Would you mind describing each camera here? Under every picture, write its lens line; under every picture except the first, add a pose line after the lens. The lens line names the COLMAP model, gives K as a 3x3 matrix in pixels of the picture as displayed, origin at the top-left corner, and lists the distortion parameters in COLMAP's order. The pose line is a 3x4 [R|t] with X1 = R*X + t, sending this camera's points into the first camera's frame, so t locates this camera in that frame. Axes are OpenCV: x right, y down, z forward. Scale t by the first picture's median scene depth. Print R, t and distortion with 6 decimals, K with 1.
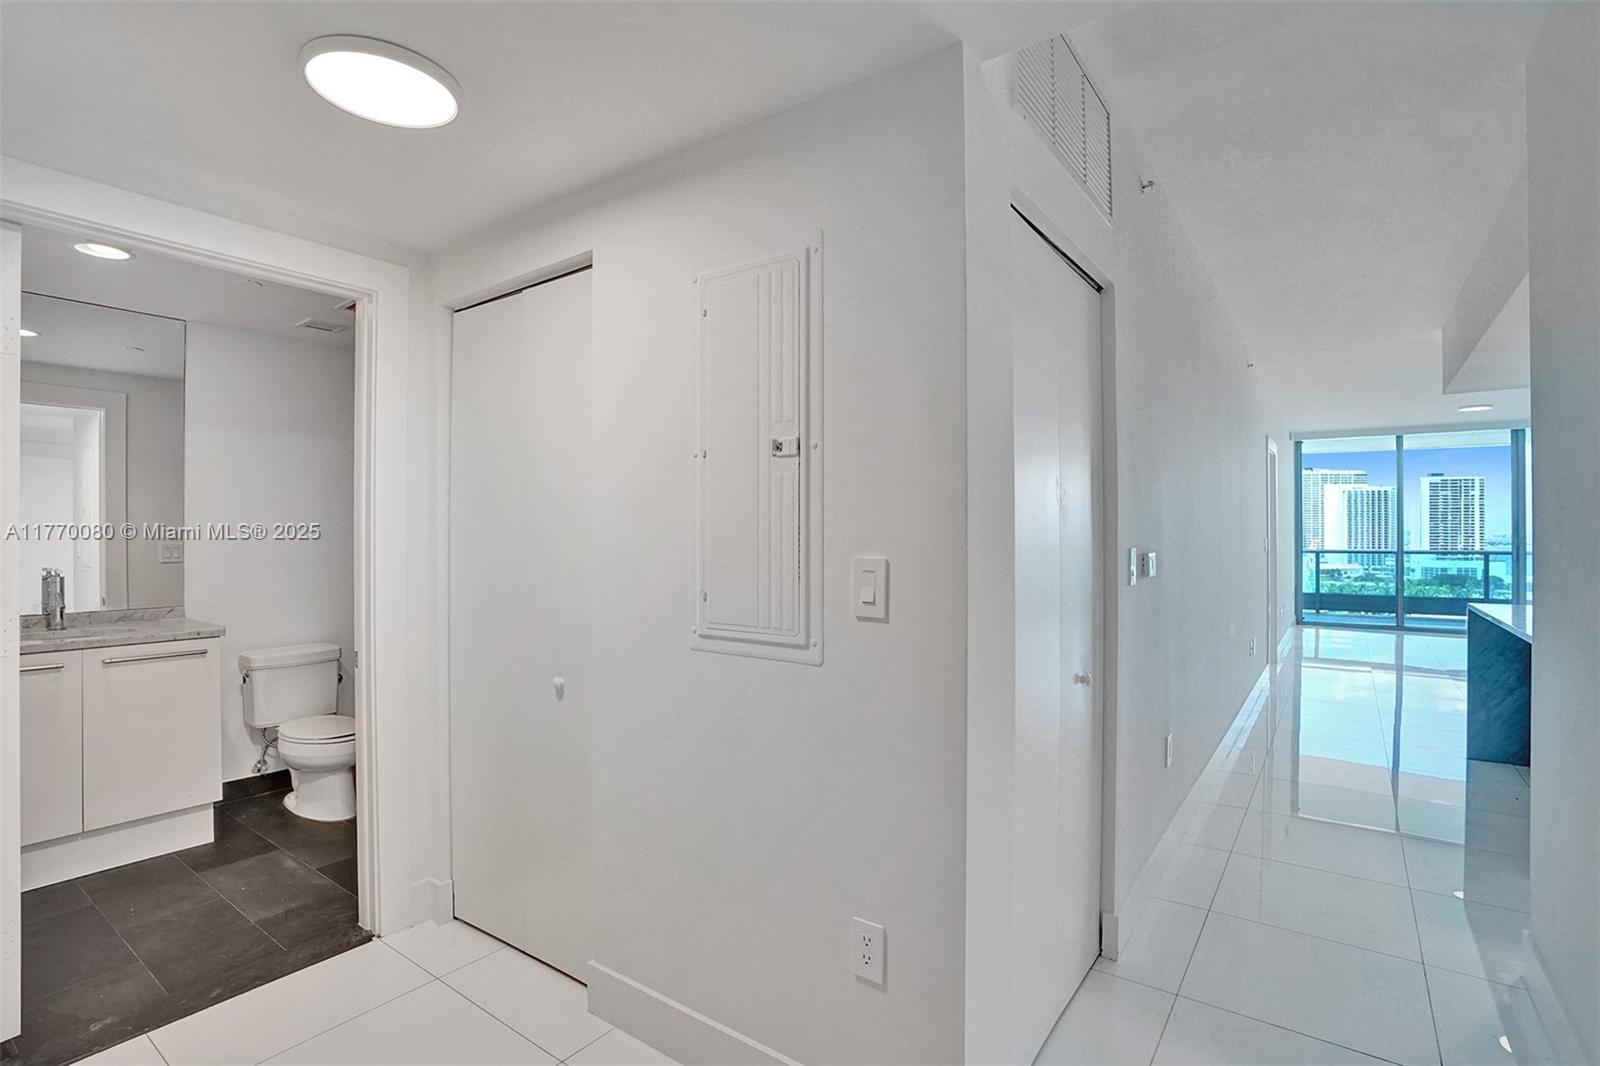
lens RADIAL K [[758.6, 0, 806.6], [0, 758.6, 536.5], [0, 0, 1]] dist [-0.066692, 0.027925]
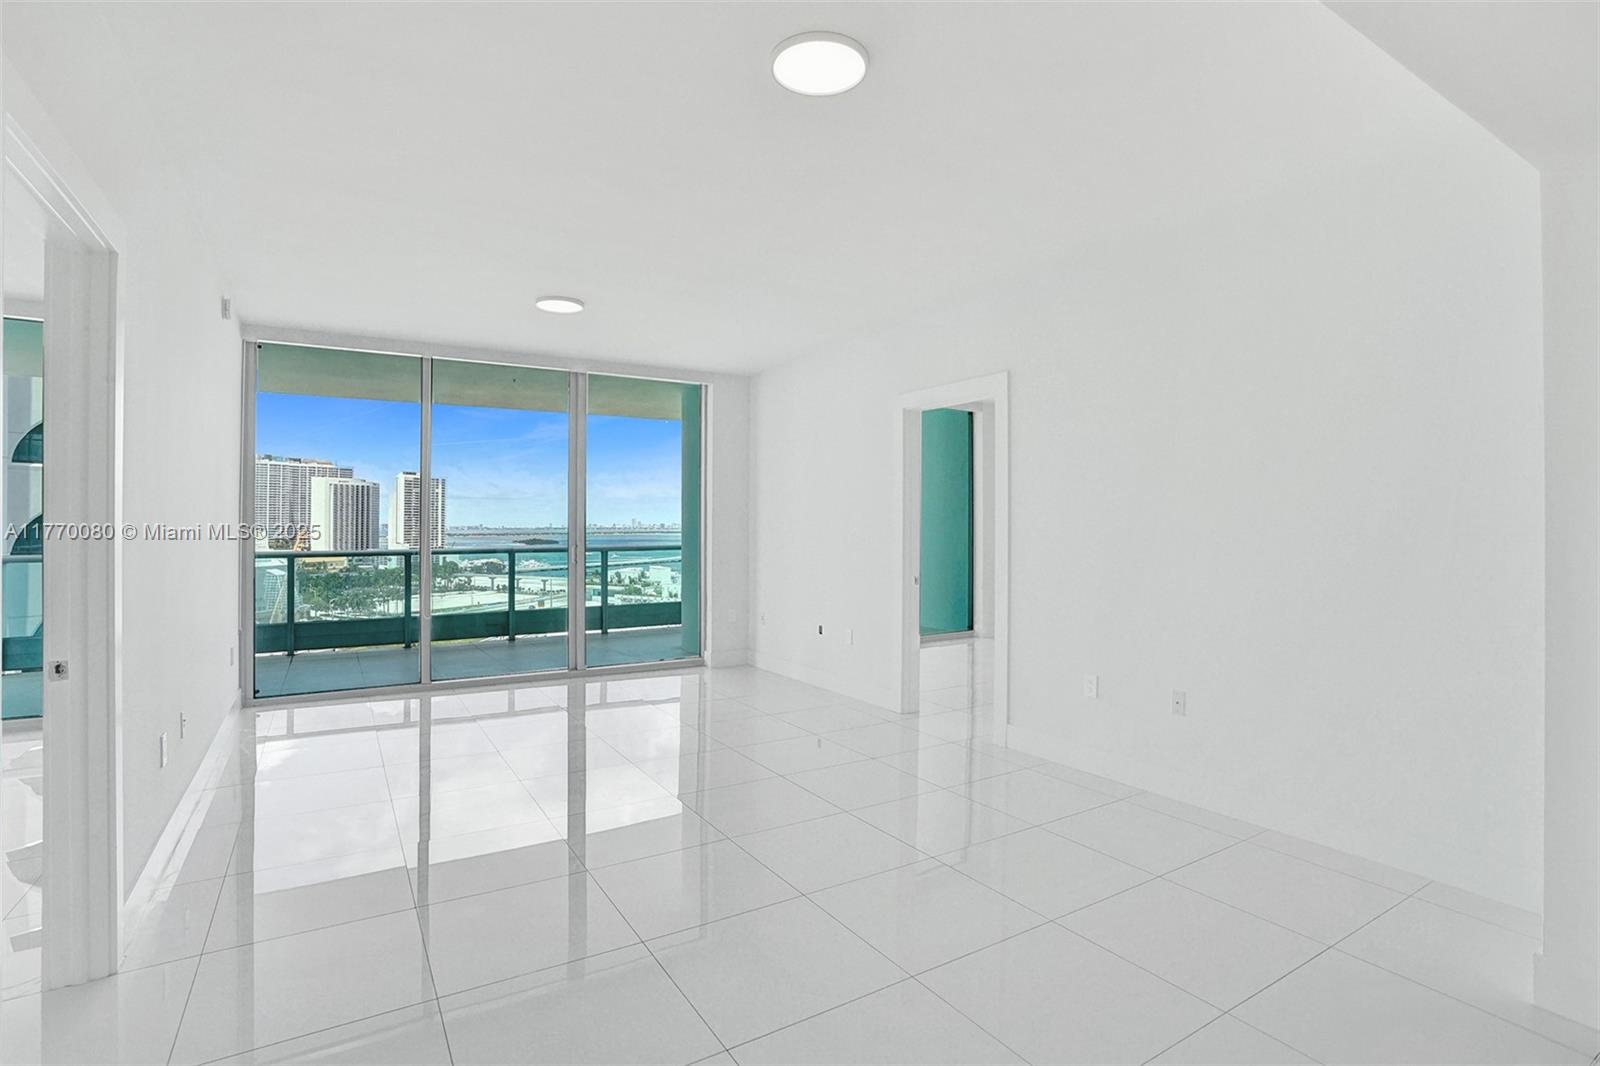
lens RADIAL K [[761.4, 0, 784.0], [0, 761.4, 519.6], [0, 0, 1]] dist [-0.001091, -0.026841]
pose [[0.391199, 0.012399, 0.920222, 0.279792], [-0.001766, 0.999918, -0.012722, -0.000103], [-0.920304, 0.003352, 0.391189, 0.388817]]
